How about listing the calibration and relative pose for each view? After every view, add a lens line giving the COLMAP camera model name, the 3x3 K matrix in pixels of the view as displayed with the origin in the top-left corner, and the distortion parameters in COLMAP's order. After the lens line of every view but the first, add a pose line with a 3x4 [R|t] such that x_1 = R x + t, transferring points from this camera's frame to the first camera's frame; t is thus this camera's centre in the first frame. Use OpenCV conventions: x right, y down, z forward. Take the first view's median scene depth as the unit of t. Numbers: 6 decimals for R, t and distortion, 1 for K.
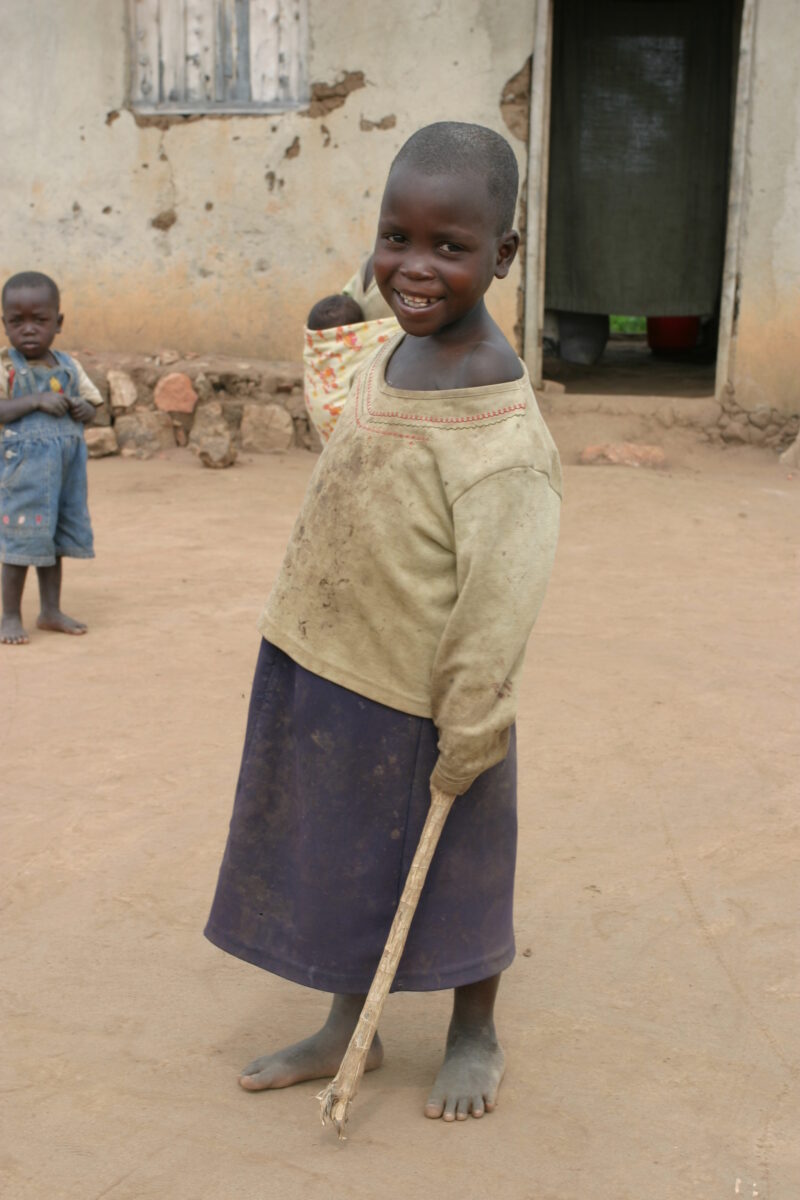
lens RADIAL K [[1980.4, 0, 392.4], [0, 1980.4, 552.7], [0, 0, 1]] dist [0.076195, 0.000000]
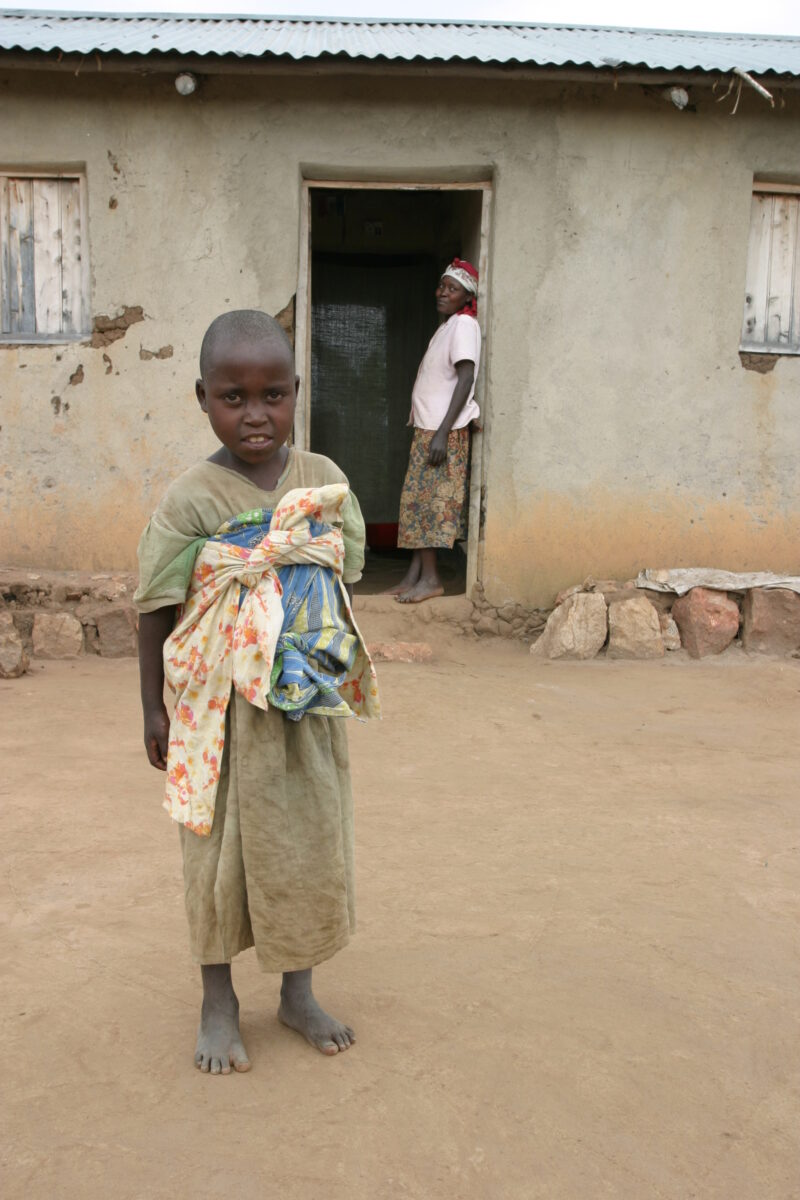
lens RADIAL K [[1328.0, 0, 400.0], [0, 1328.0, 583.1], [0, 0, 1]] dist [-0.025495, 0.000000]
pose [[0.979651, -0.023780, 0.199294, -0.024677], [0.037567, 0.997133, -0.065685, -0.037173], [-0.197161, 0.071835, 0.977736, 0.271790]]
